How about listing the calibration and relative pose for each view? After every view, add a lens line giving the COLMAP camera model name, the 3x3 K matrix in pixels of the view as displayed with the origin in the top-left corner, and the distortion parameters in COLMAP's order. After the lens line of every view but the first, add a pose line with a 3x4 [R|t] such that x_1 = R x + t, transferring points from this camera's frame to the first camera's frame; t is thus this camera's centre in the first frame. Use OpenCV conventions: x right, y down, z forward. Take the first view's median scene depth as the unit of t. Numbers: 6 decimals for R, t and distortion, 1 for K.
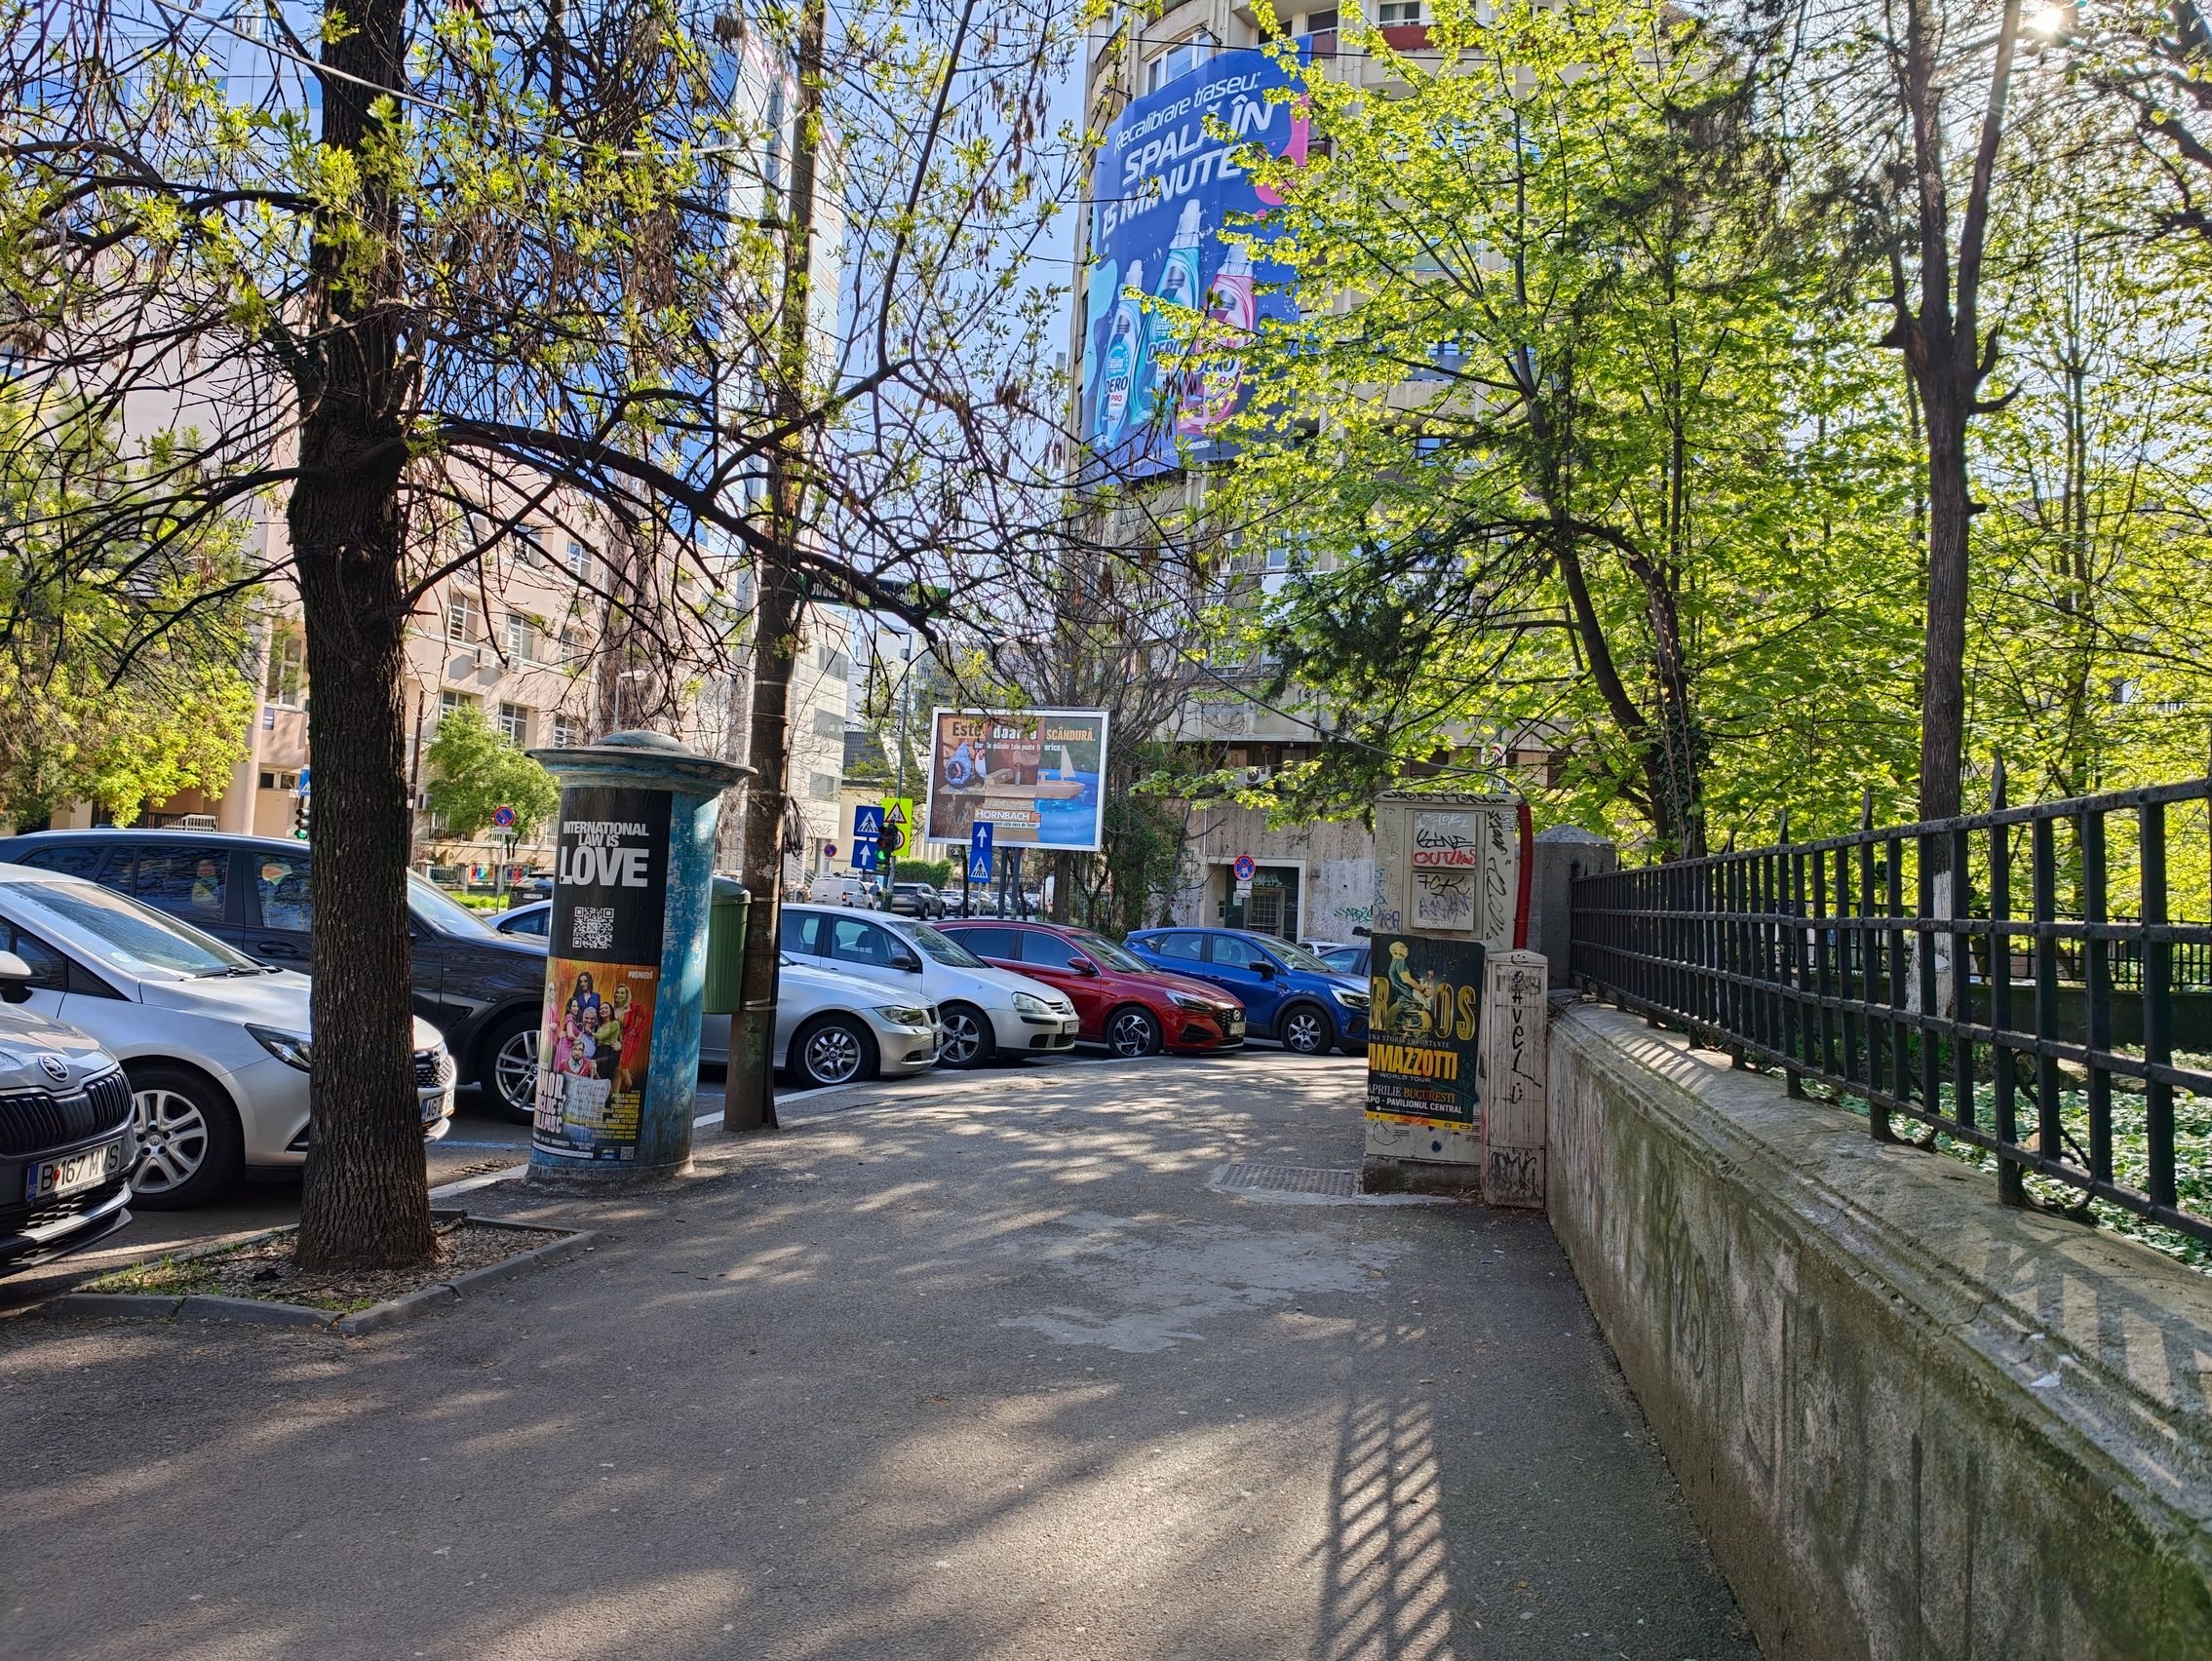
lens RADIAL K [[1482.0, 0, 1111.1], [0, 1482.0, 825.6], [0, 0, 1]] dist [-0.000270, -0.002382]
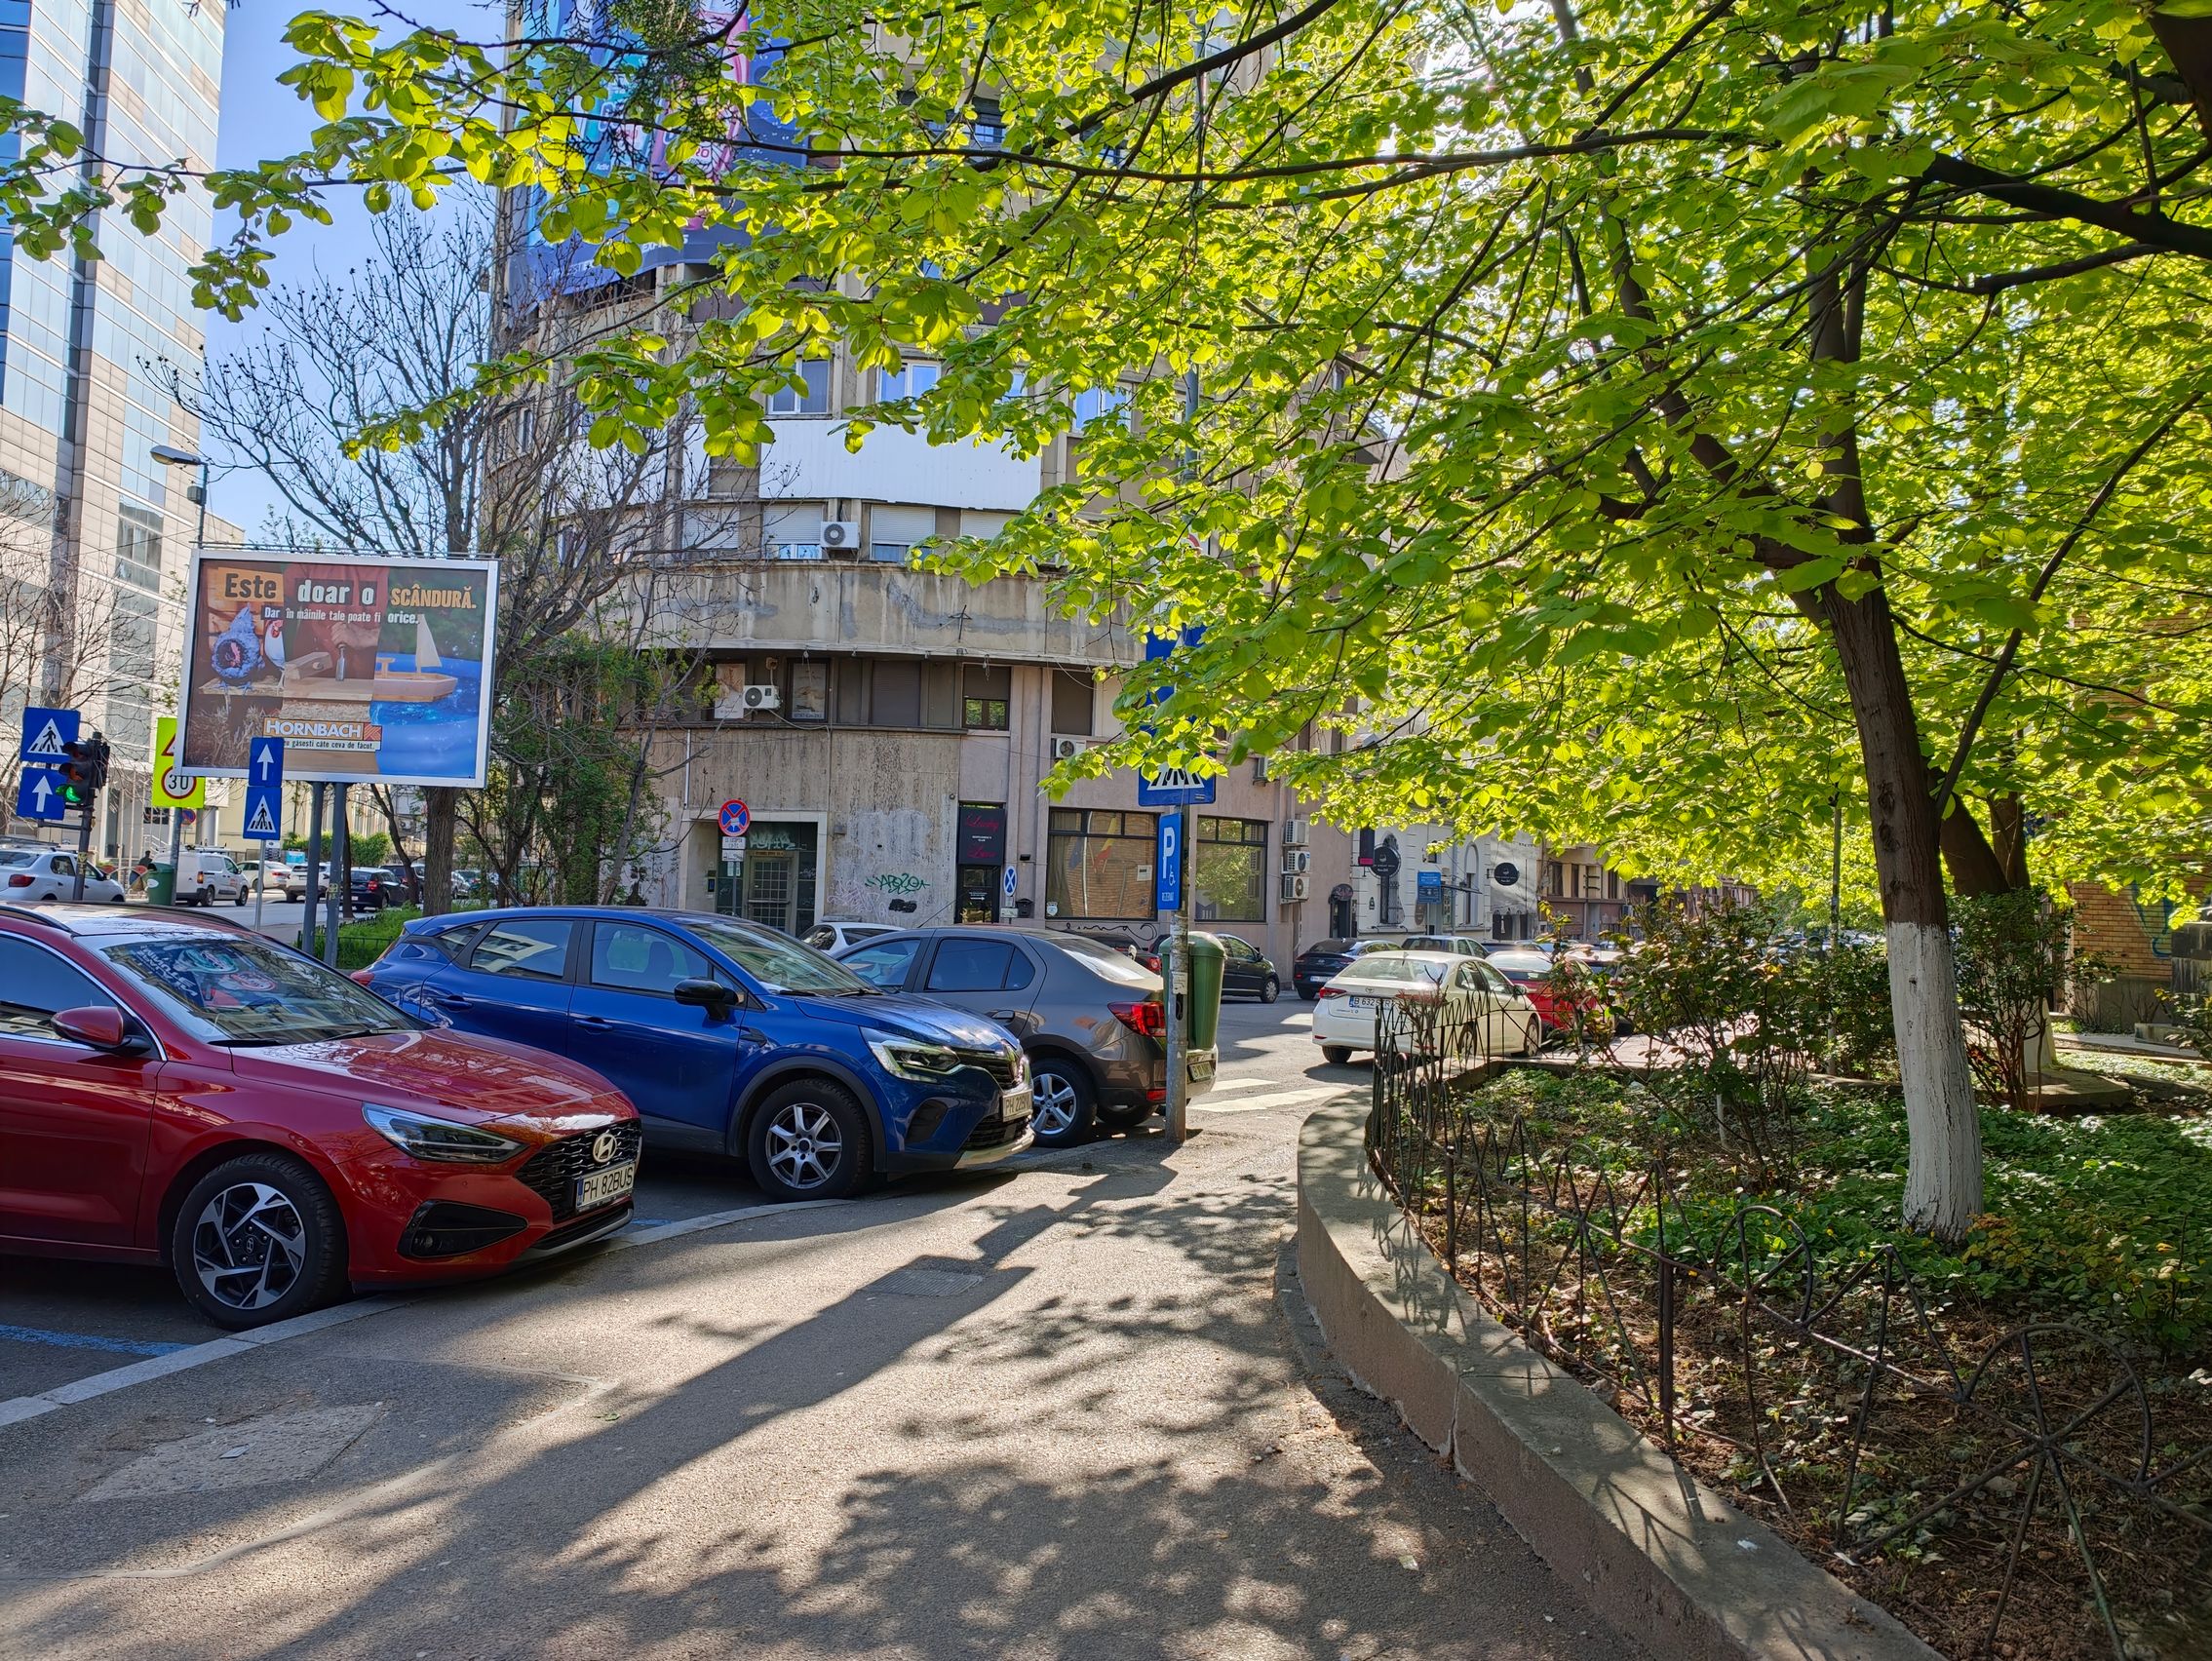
lens RADIAL K [[1482.0, 0, 1111.2], [0, 1482.0, 833.5], [0, 0, 1]] dist [-0.000270, -0.002382]
pose [[0.950541, -0.010584, 0.310419, 0.047859], [0.003878, 0.999746, 0.022212, 0.023696], [-0.310575, -0.019909, 0.950340, 0.329282]]
